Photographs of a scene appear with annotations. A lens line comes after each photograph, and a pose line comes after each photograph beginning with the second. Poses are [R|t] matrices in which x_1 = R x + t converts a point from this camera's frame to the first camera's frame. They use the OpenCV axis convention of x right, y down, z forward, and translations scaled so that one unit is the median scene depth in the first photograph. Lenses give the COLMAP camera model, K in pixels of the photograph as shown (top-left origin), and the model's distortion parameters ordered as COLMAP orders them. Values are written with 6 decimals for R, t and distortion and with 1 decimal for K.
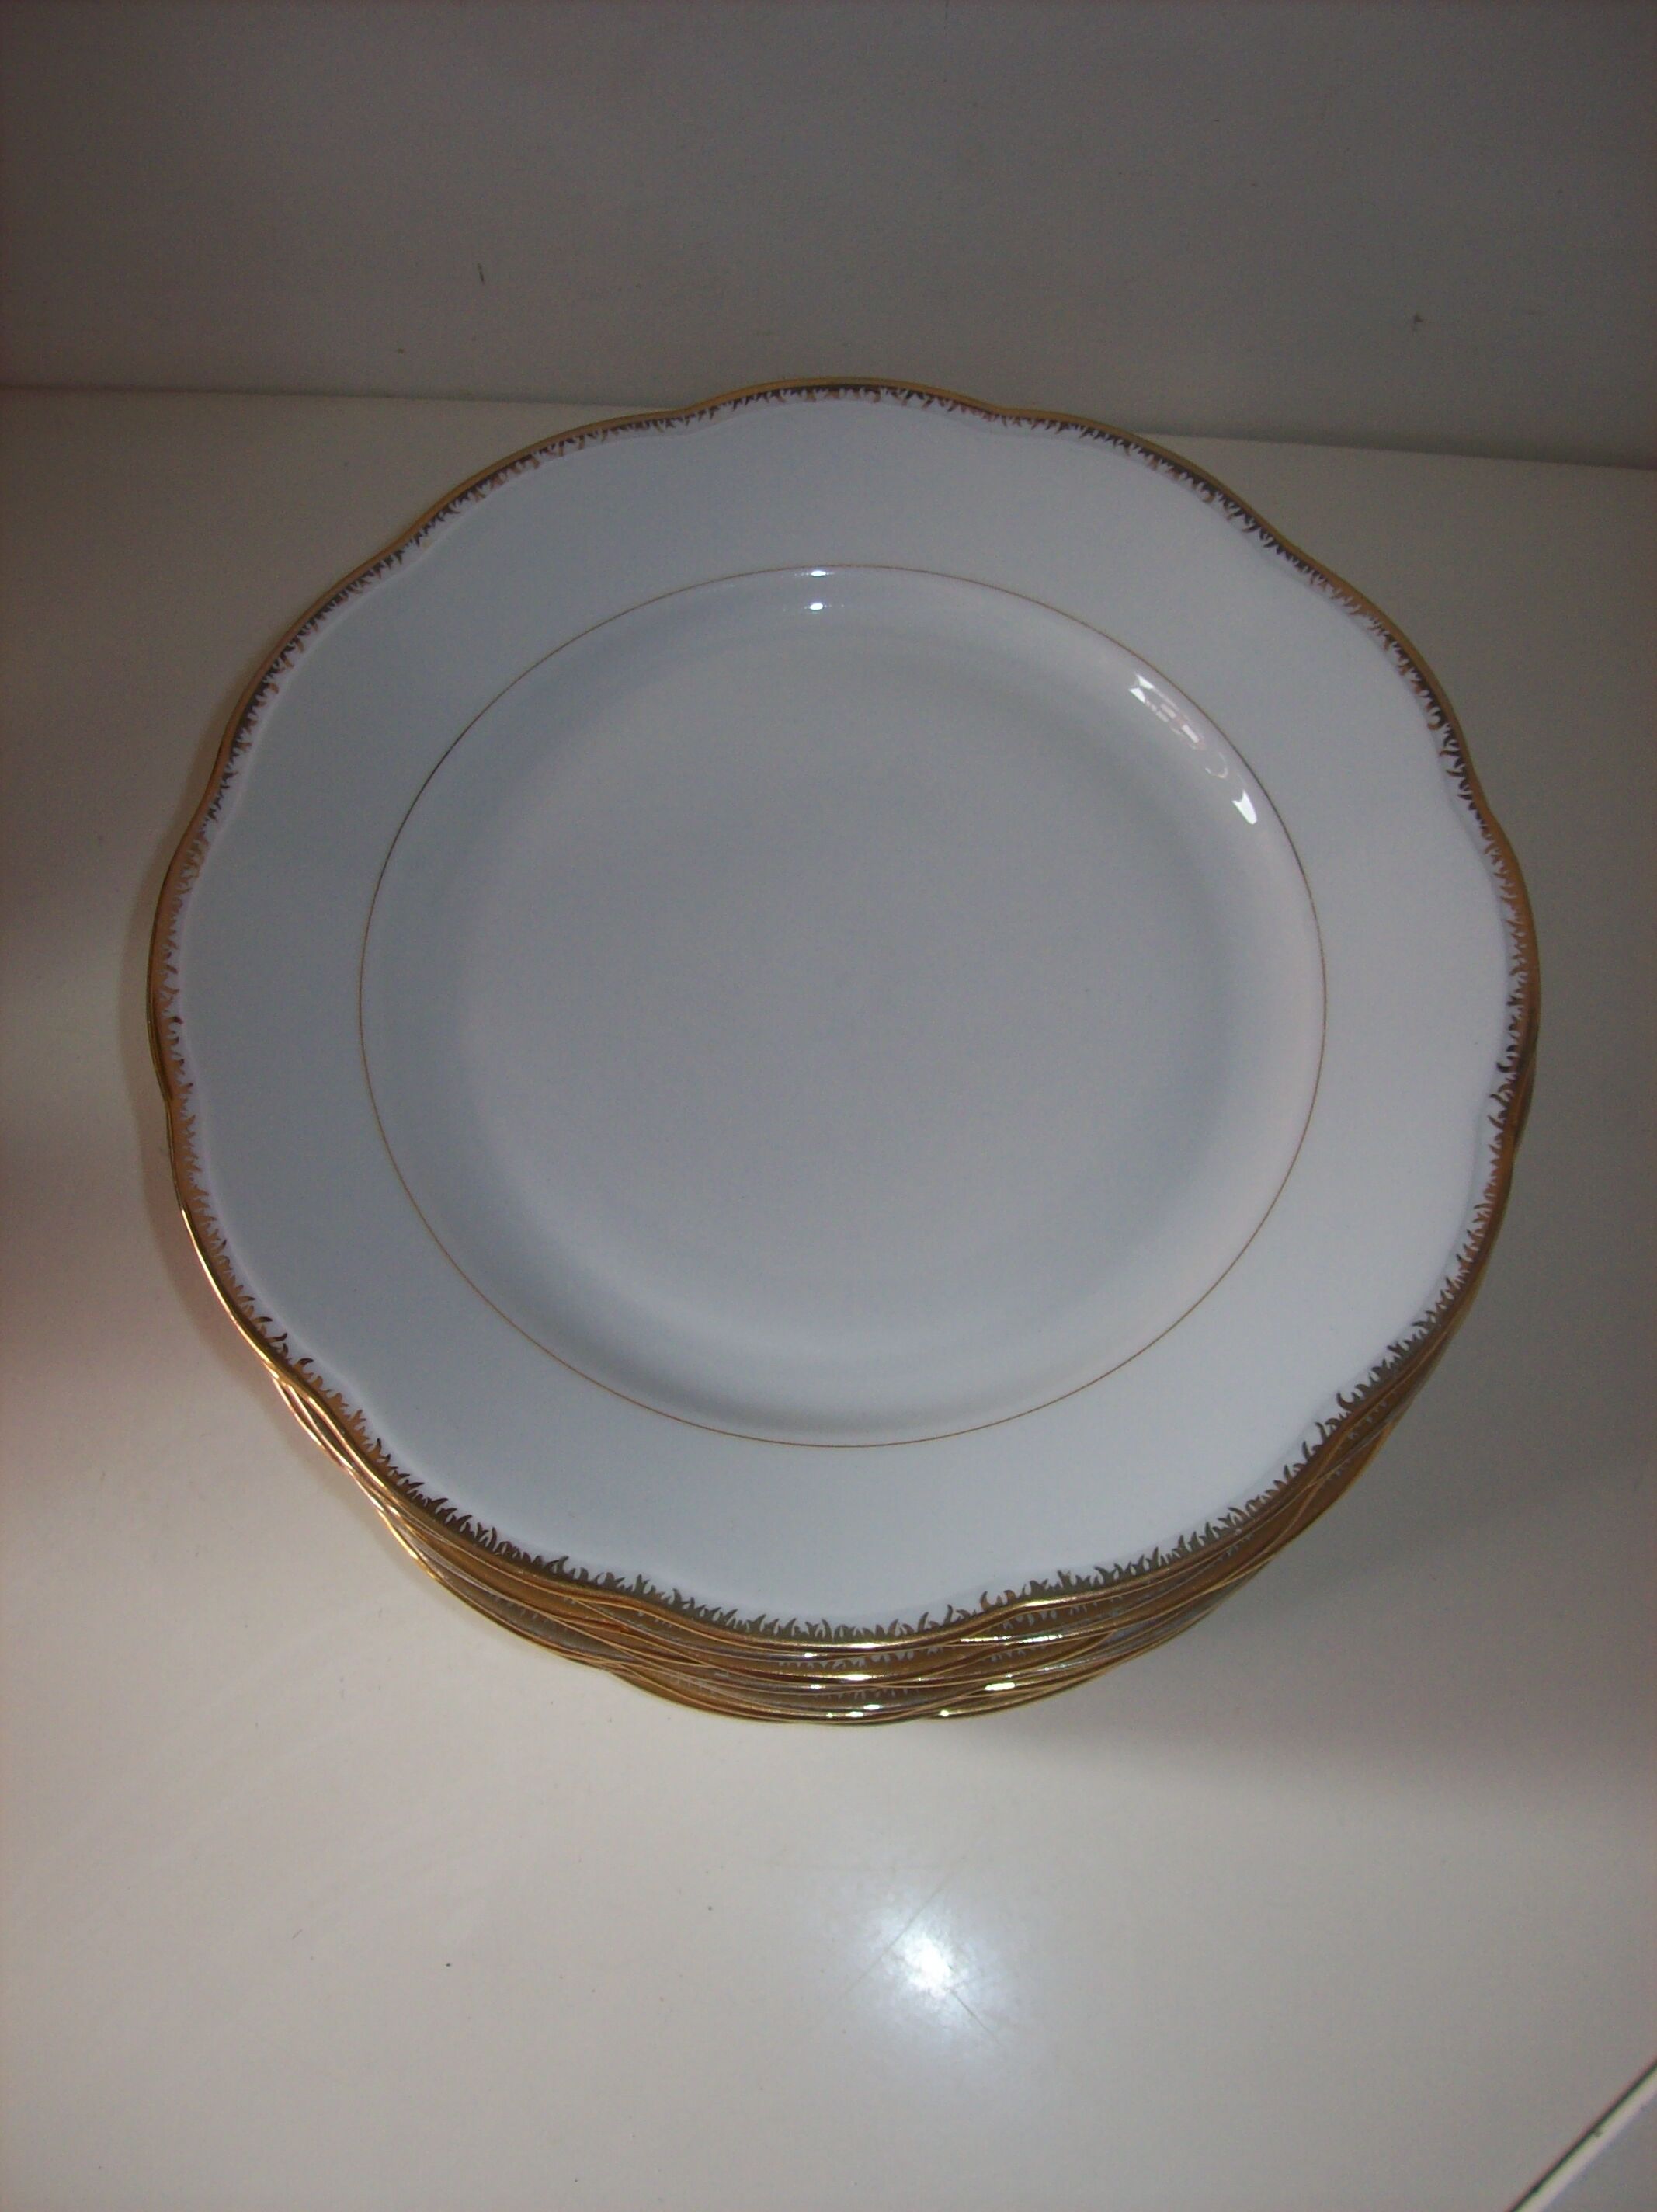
lens RADIAL K [[2340.8, 0, 828.5], [0, 2340.8, 1106.0], [0, 0, 1]] dist [-0.181884, 0.129446]
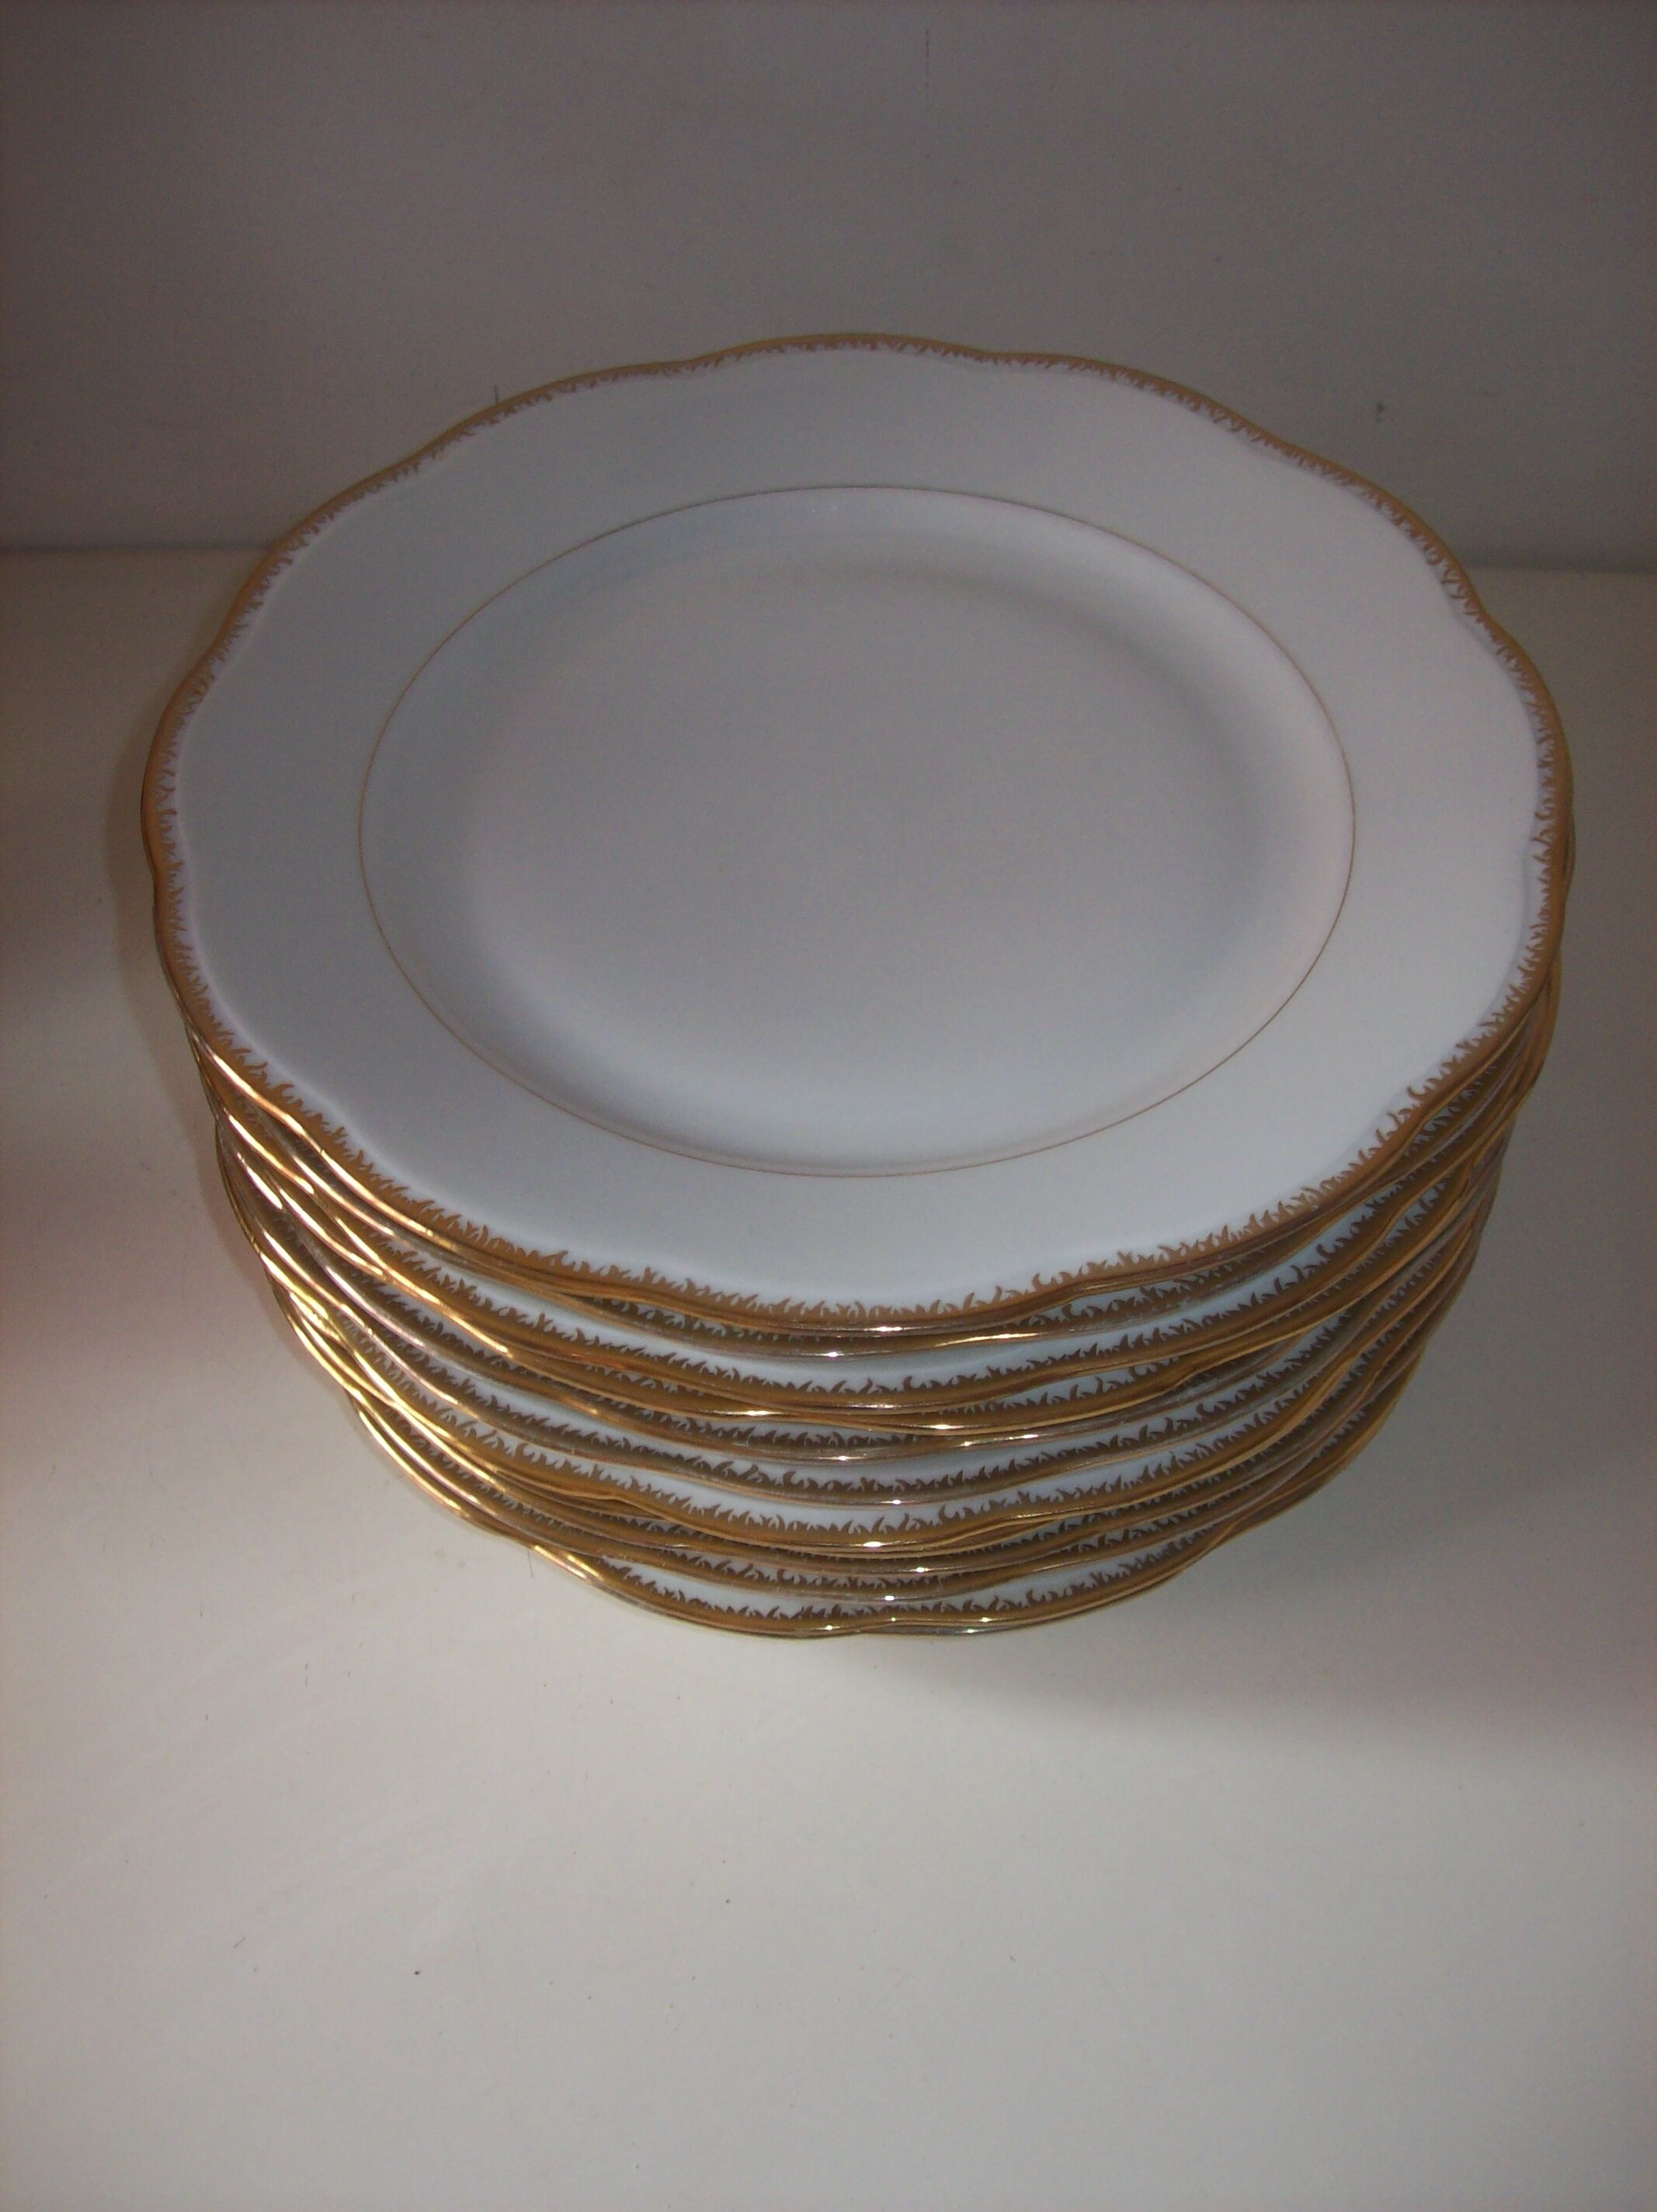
lens RADIAL K [[2340.8, 0, 828.5], [0, 2340.8, 1106.0], [0, 0, 1]] dist [-0.181884, 0.129446]
pose [[0.999720, -0.023299, 0.004172, -0.014062], [0.023449, 0.950910, -0.308578, 0.407016], [0.003222, 0.308590, 0.951190, 0.126386]]
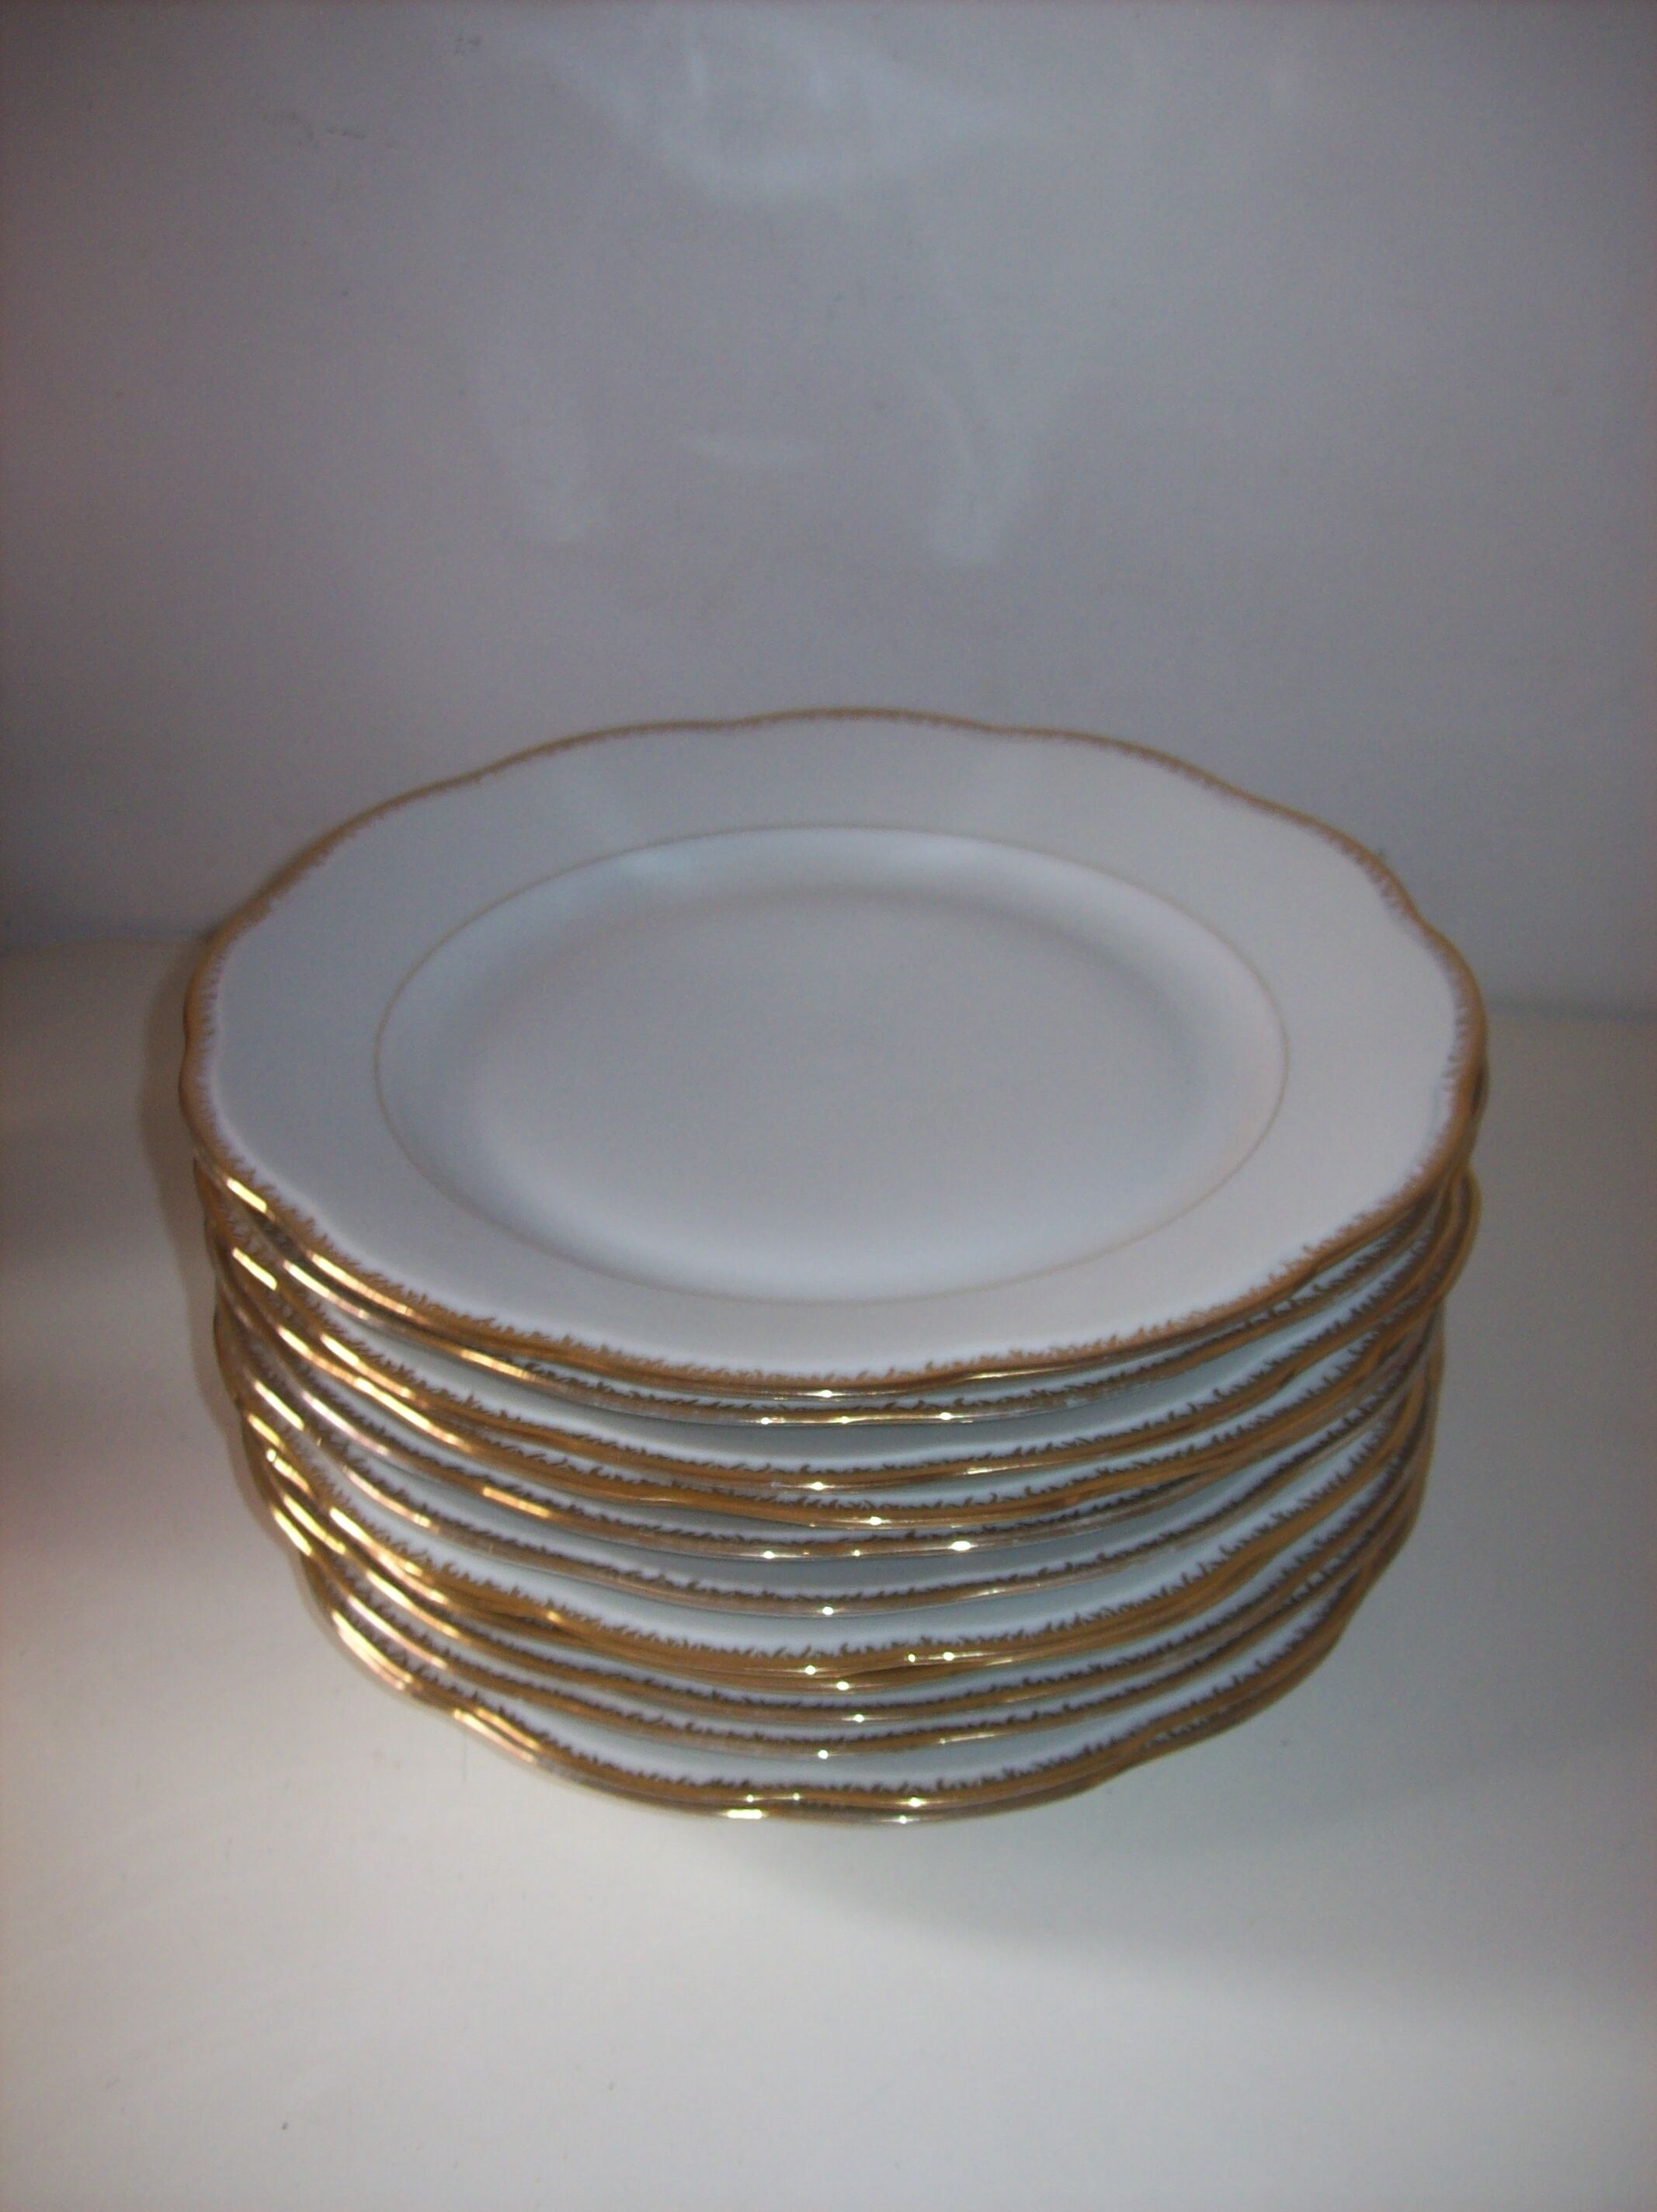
lens RADIAL K [[2340.8, 0, 828.5], [0, 2340.8, 1106.0], [0, 0, 1]] dist [-0.181884, 0.129446]
pose [[0.997770, 0.033124, -0.057952, 0.074872], [-0.060816, 0.808978, -0.584684, 0.656055], [0.027514, 0.586905, 0.809188, 0.169240]]
